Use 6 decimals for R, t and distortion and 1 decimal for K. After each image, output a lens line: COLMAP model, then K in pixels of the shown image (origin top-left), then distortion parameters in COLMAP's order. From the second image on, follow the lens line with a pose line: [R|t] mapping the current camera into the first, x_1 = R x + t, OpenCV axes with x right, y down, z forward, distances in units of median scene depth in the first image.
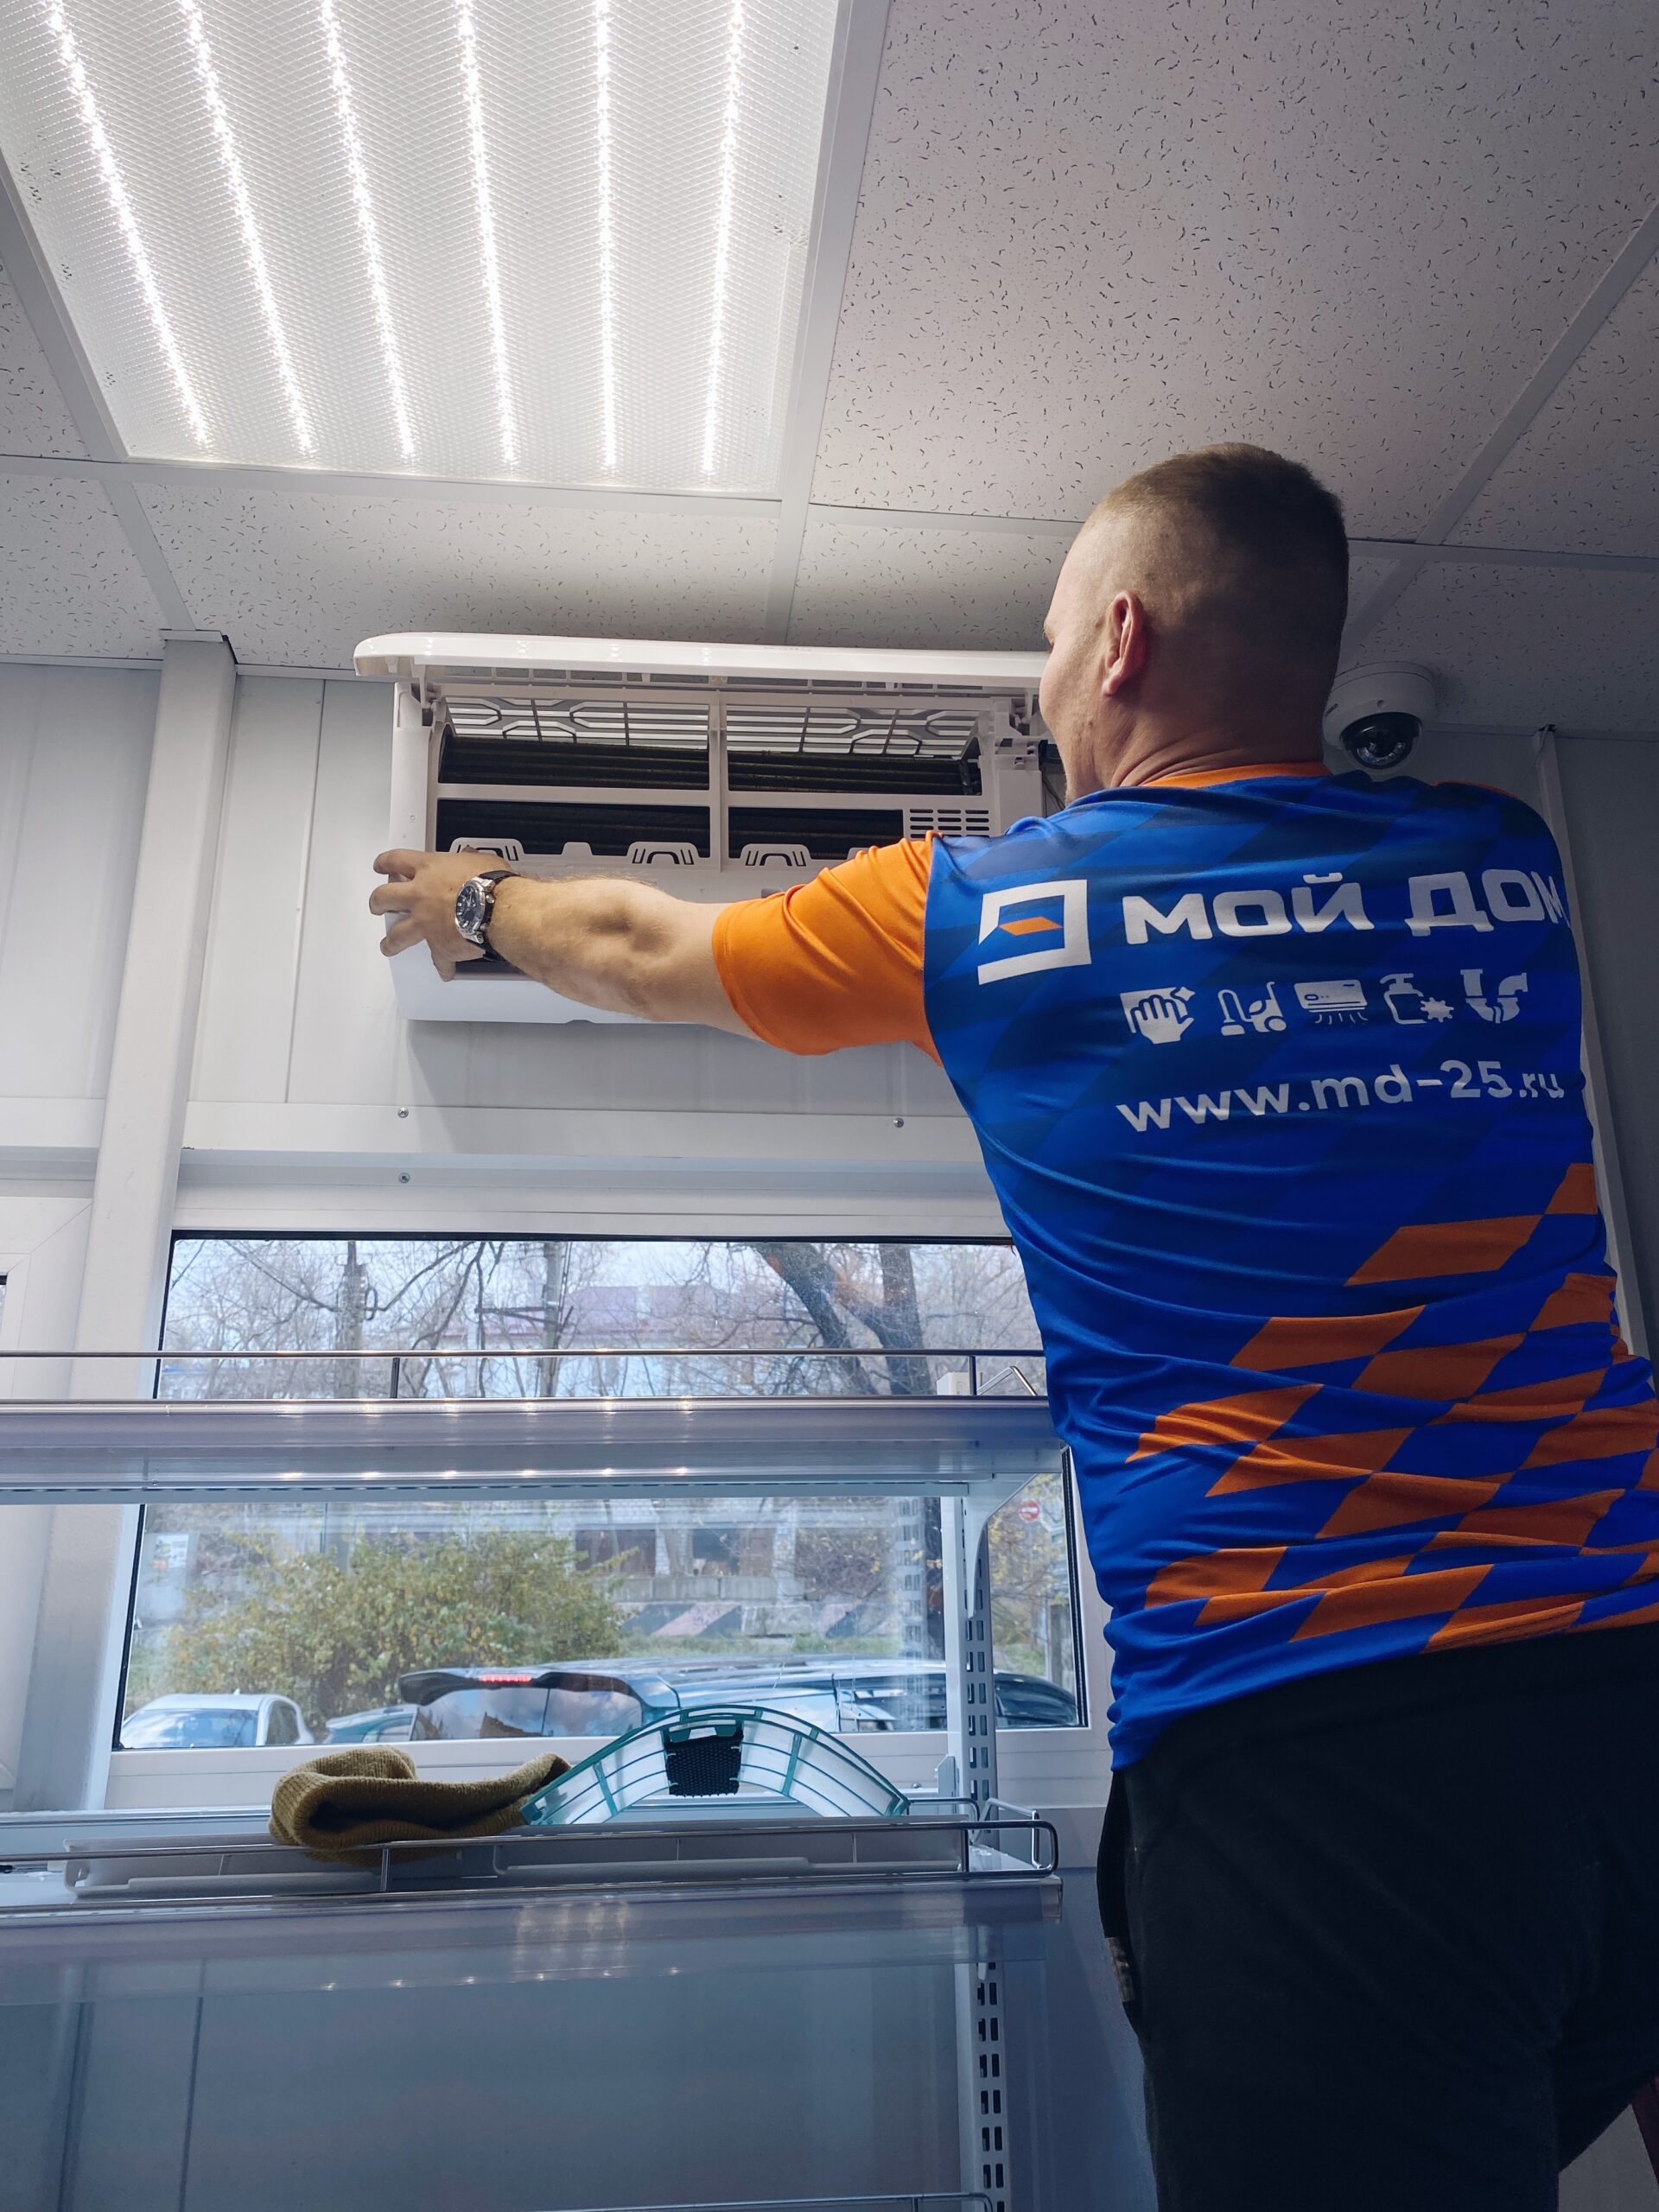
lens RADIAL K [[1692.1, 0, 824.7], [0, 1692.1, 1101.1], [0, 0, 1]] dist [0.015934, -0.006367]
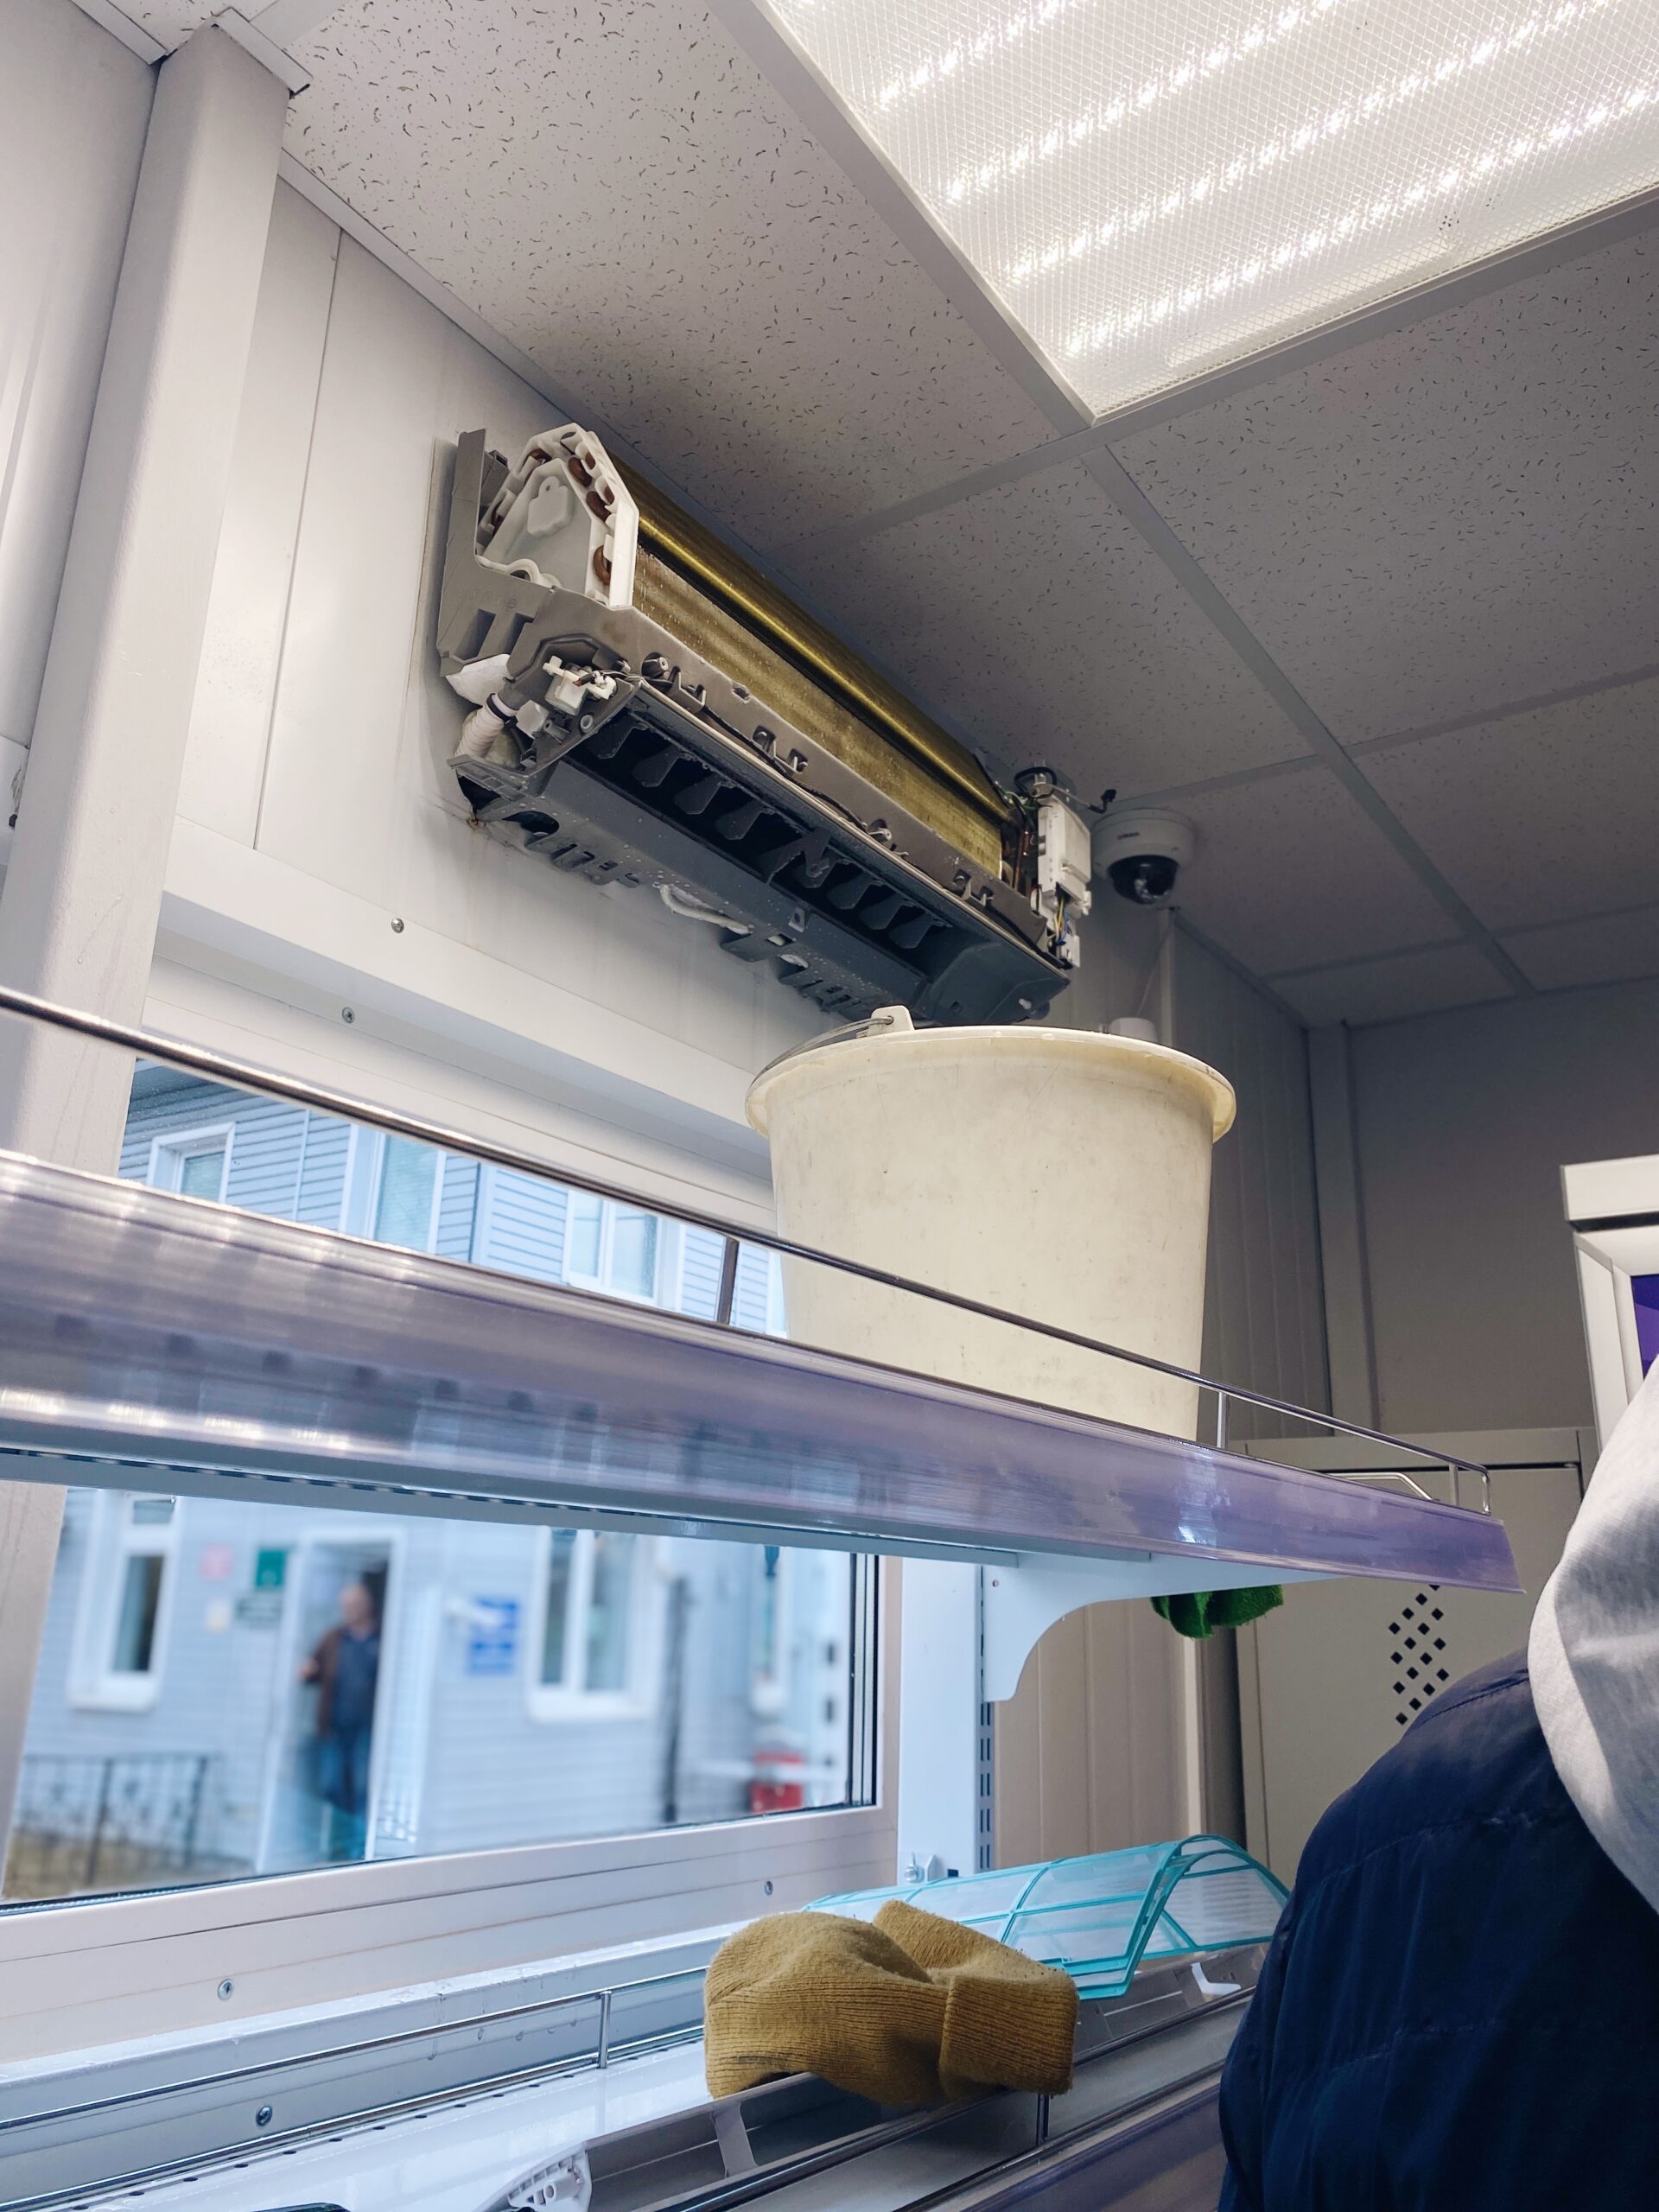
lens RADIAL K [[1690.9, 0, 829.5], [0, 1690.9, 1106.0], [0, 0, 1]] dist [0.010424, -0.010289]
pose [[0.657047, 0.252933, 0.710151, -0.724970], [-0.263431, 0.959680, -0.098075, 0.118233], [-0.706324, -0.122636, 0.697185, 0.494540]]
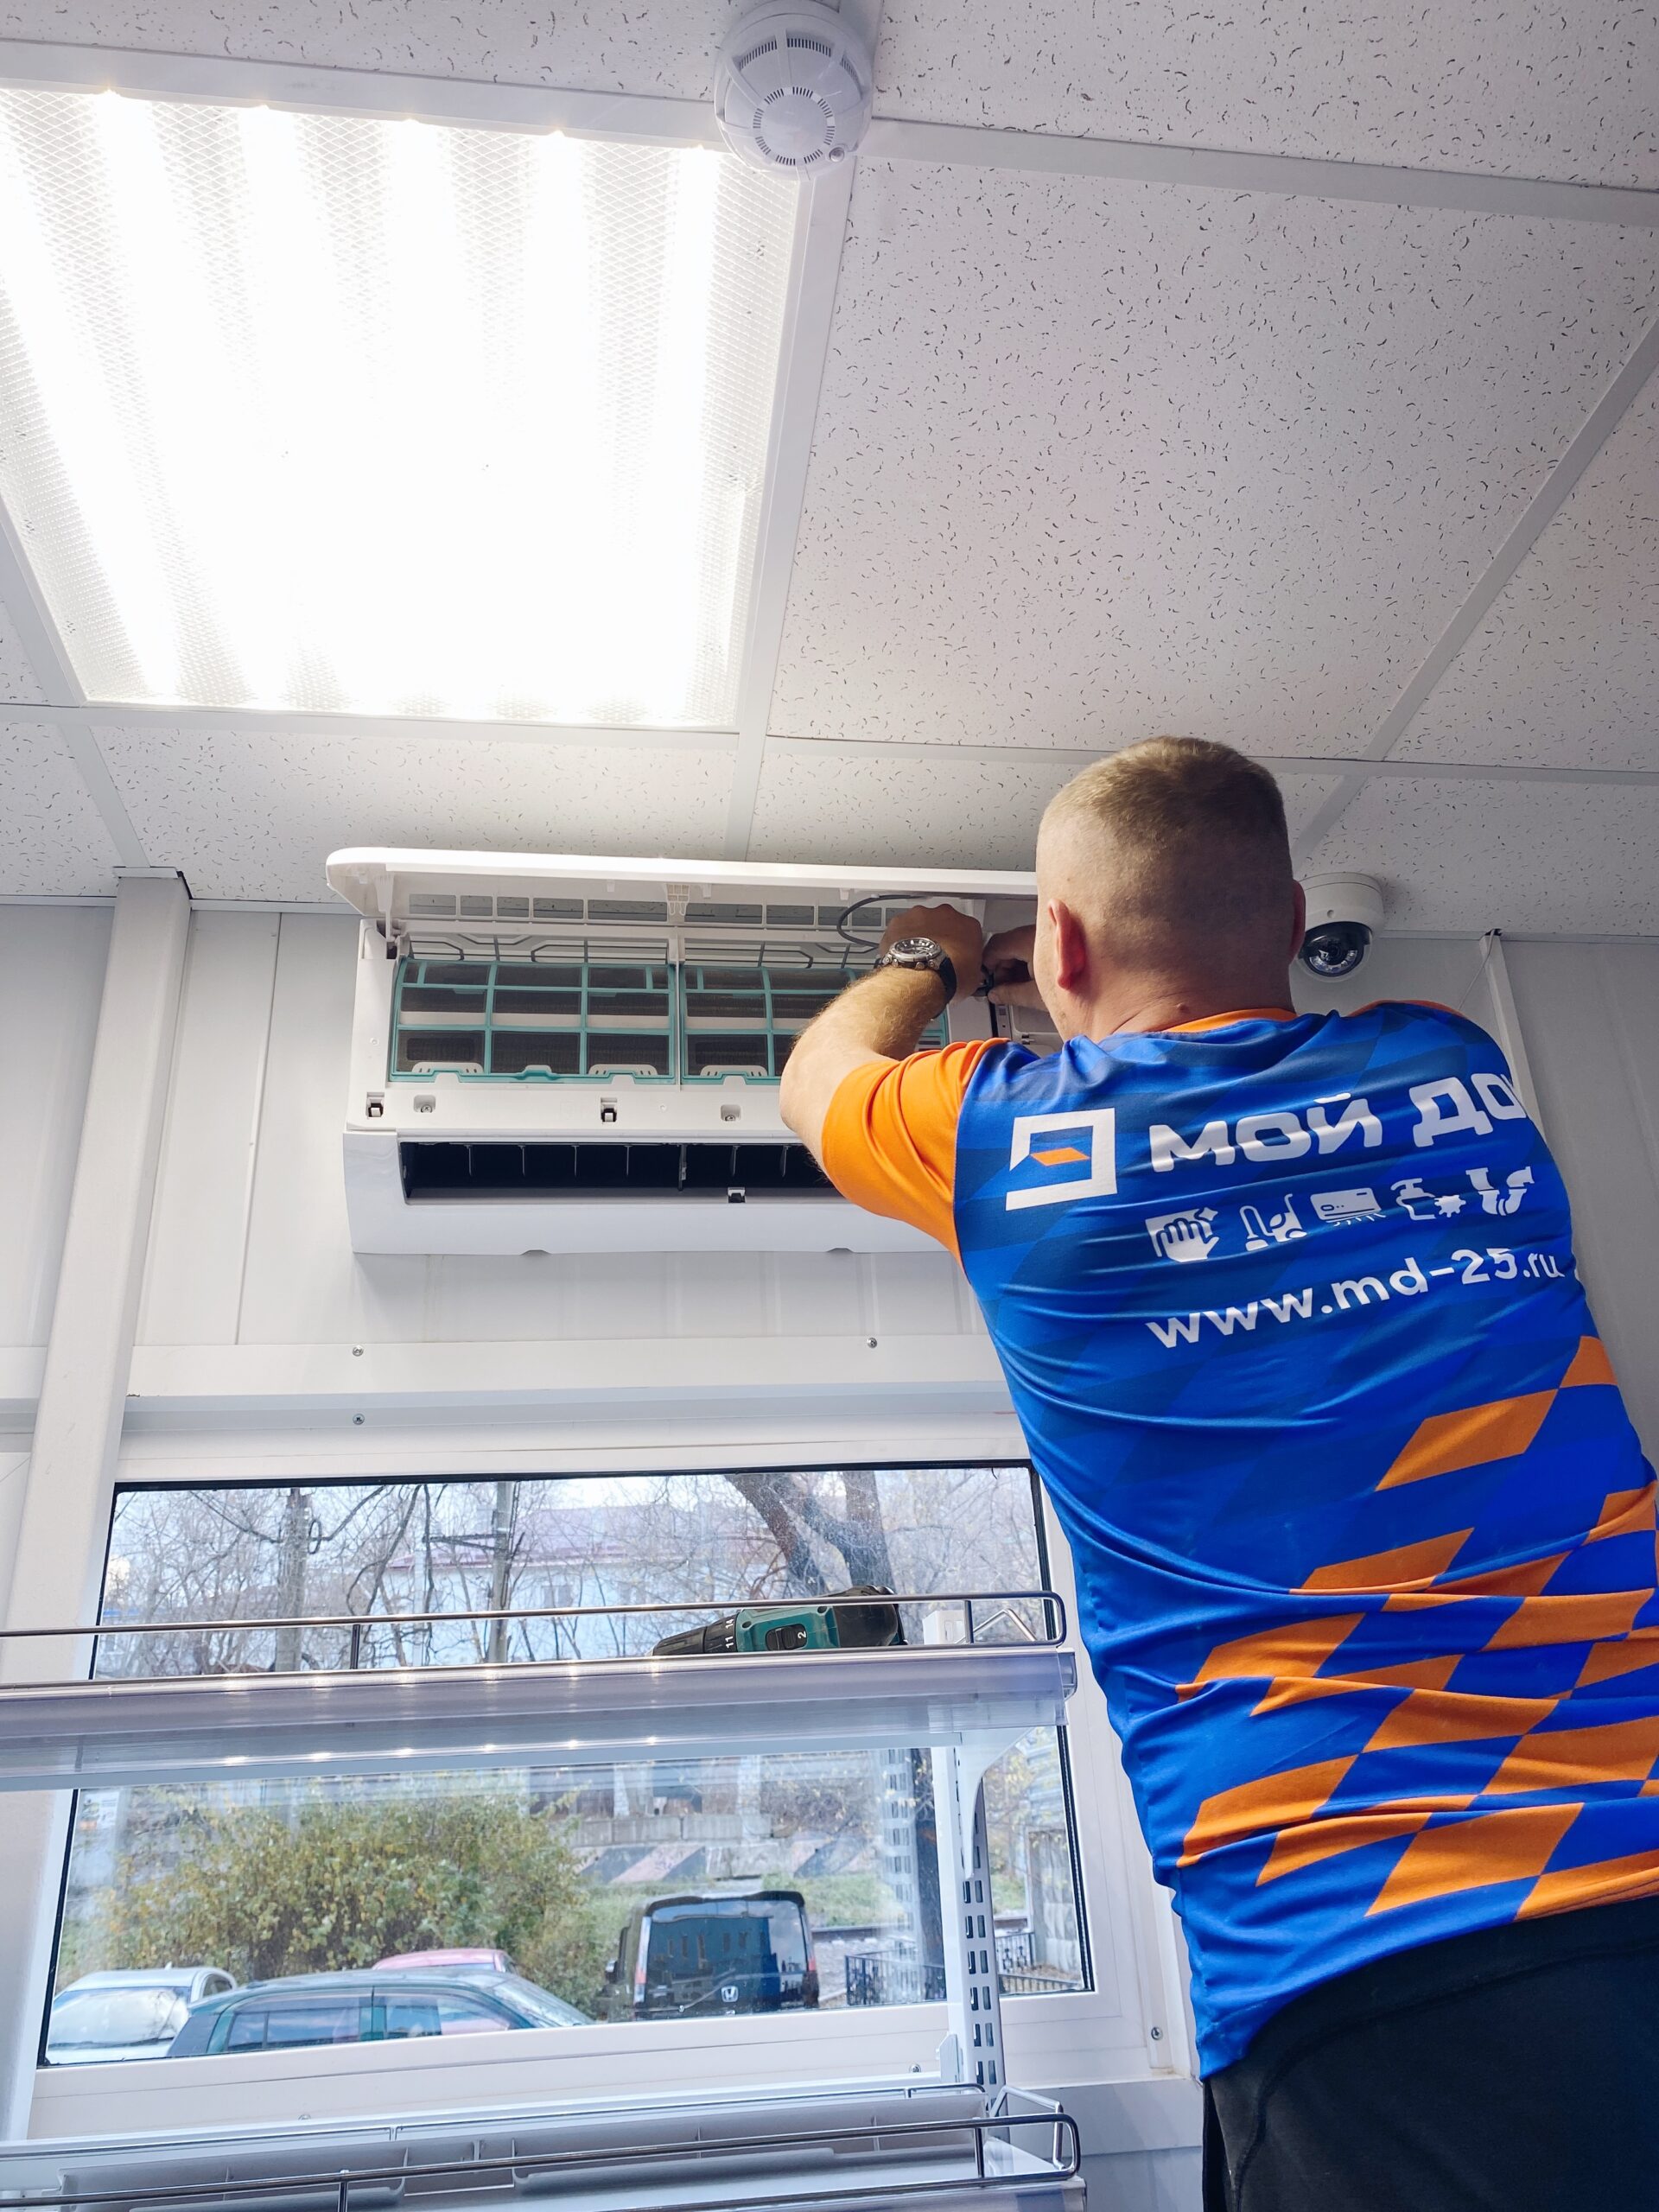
lens RADIAL K [[1693.9, 0, 831.7], [0, 1693.9, 1110.9], [0, 0, 1]] dist [0.014515, -0.009524]
pose [[0.999087, -0.025439, 0.034322, -0.011532], [0.029256, 0.992851, -0.115716, -0.010671], [-0.031133, 0.116614, 0.992689, 0.019701]]
